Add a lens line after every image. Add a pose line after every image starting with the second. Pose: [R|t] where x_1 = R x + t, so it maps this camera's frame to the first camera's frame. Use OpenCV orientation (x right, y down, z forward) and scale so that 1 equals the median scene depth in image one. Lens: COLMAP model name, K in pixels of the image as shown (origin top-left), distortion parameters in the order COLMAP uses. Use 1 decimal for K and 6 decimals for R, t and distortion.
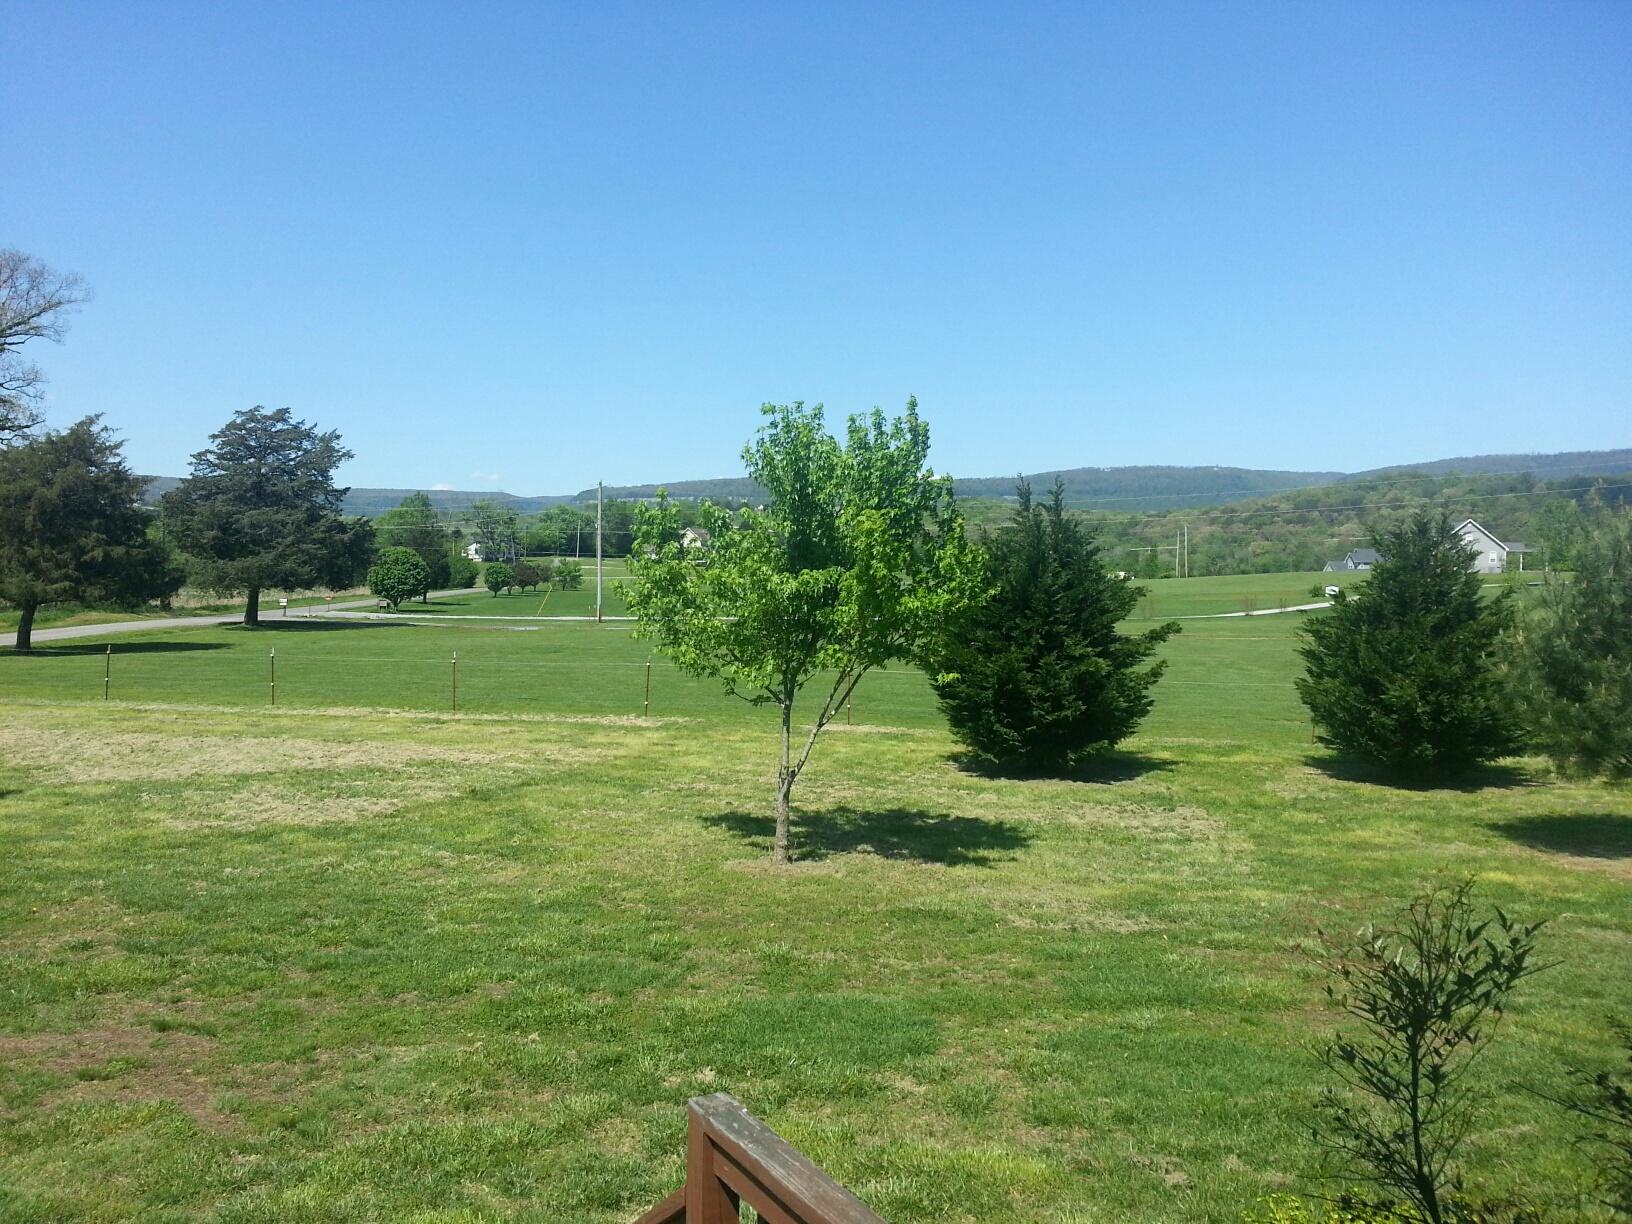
lens RADIAL K [[1307.4, 0, 827.0], [0, 1307.4, 624.8], [0, 0, 1]] dist [0.054725, -0.100223]
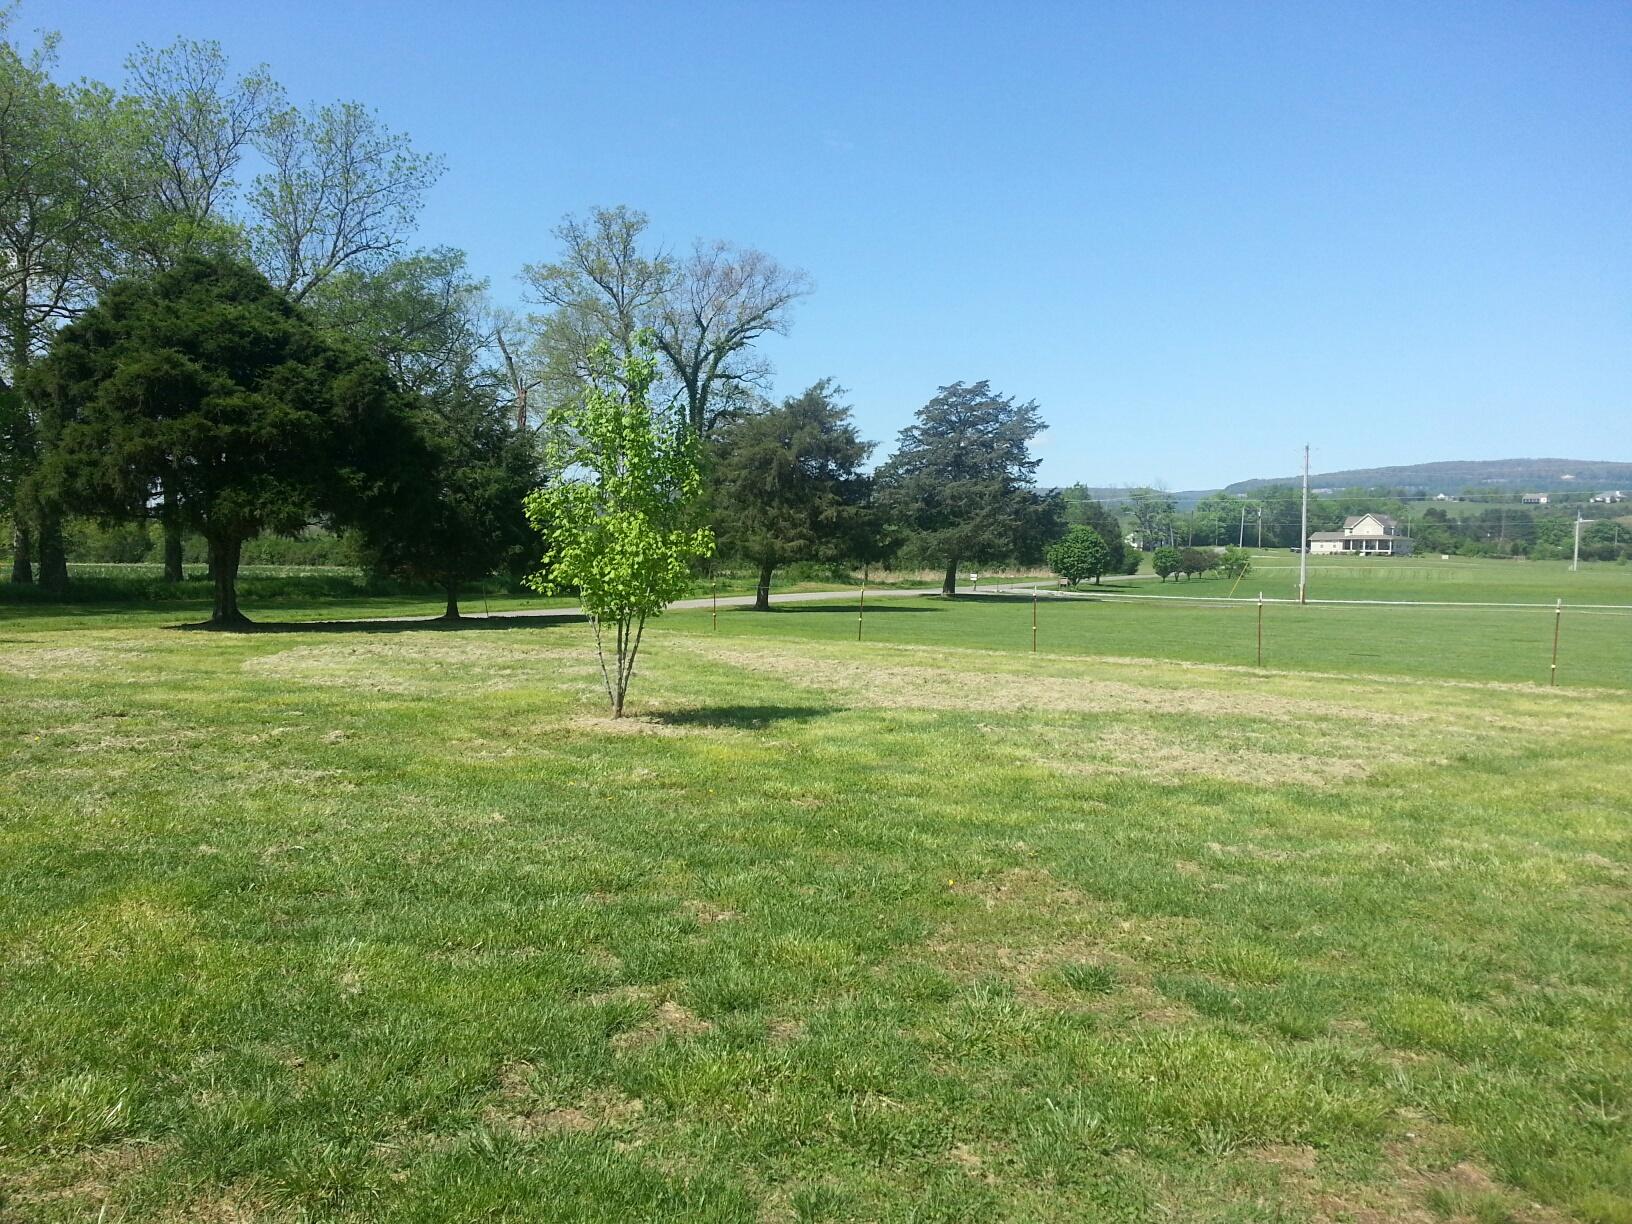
lens RADIAL K [[1307.4, 0, 824.8], [0, 1307.4, 606.6], [0, 0, 1]] dist [0.054725, -0.100223]
pose [[0.885385, 0.019869, -0.464434, -0.053975], [-0.024771, 0.999683, -0.004457, 0.014153], [0.464199, 0.015451, 0.885596, 0.066257]]
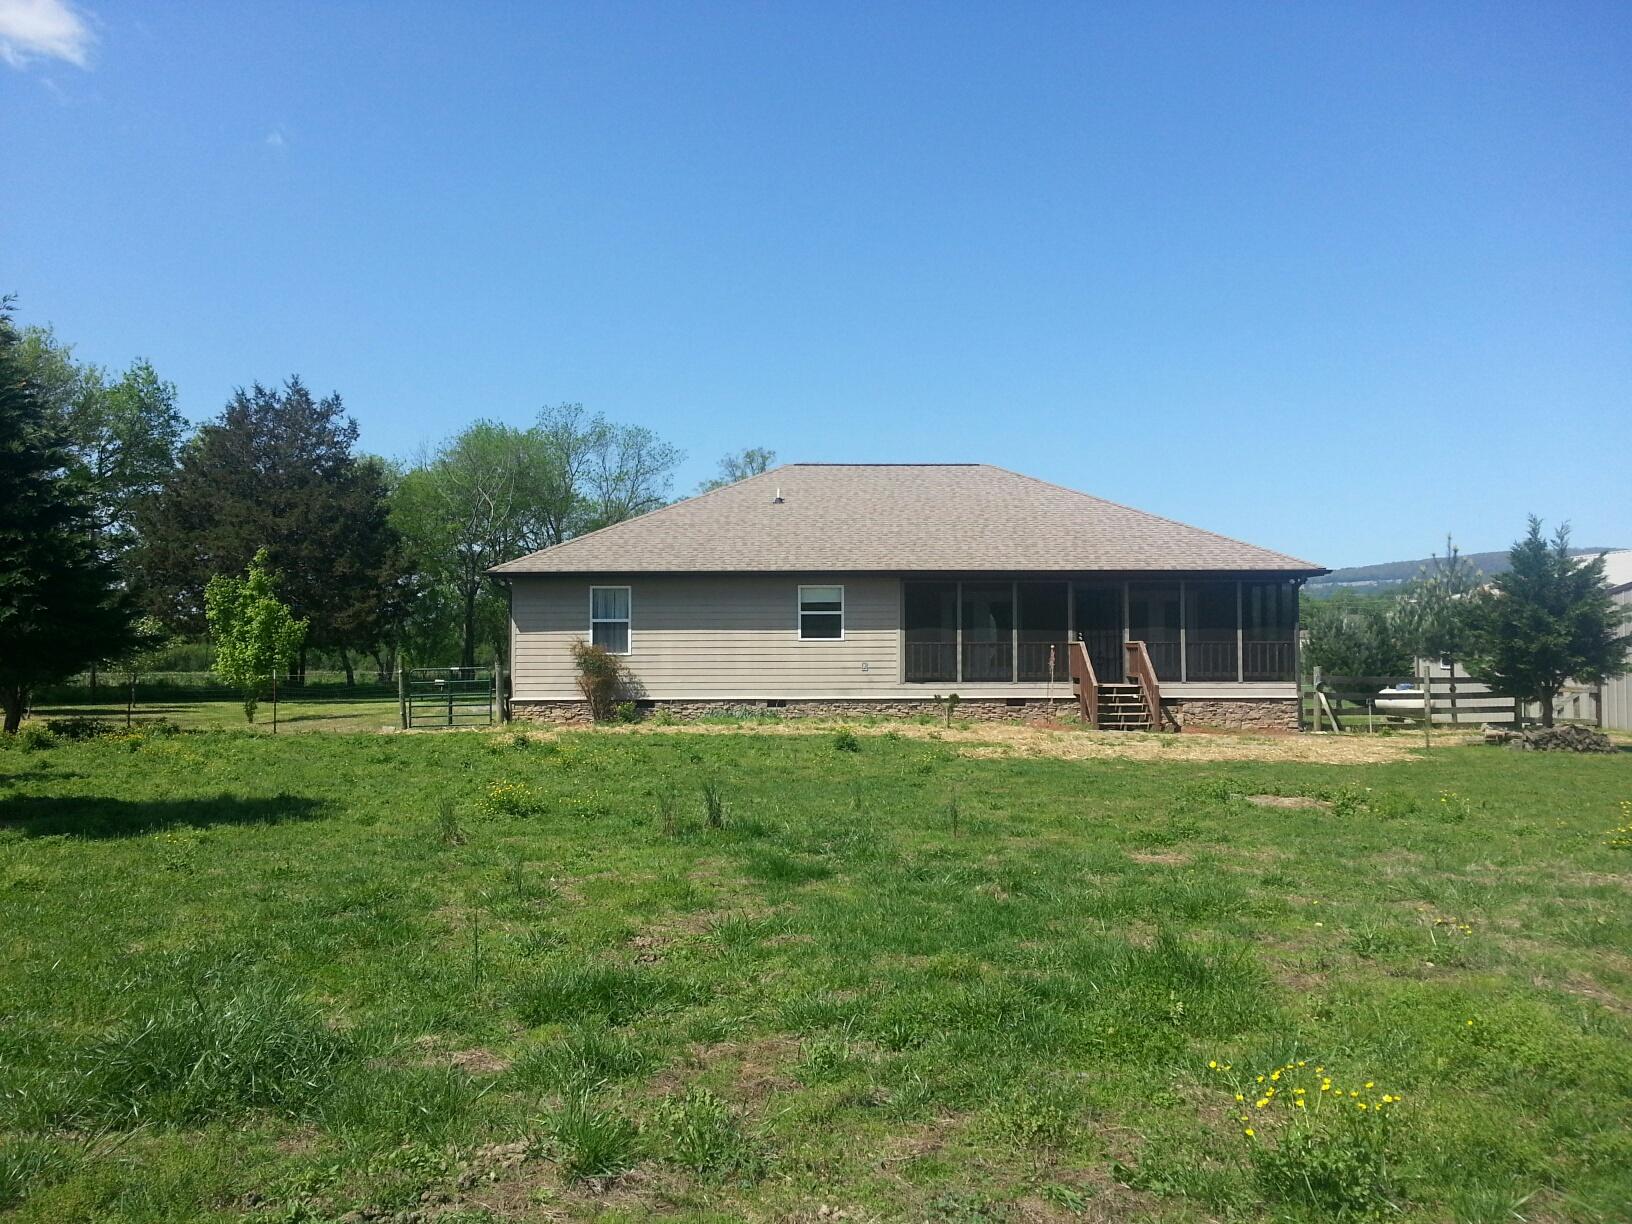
lens RADIAL K [[1307.4, 0, 817.4], [0, 1307.4, 614.8], [0, 0, 1]] dist [0.054725, -0.100223]
pose [[0.867075, -0.024782, -0.497561, 0.164020], [-0.013316, 0.997252, -0.072877, 0.019355], [0.497999, 0.069815, 0.864362, -0.439416]]
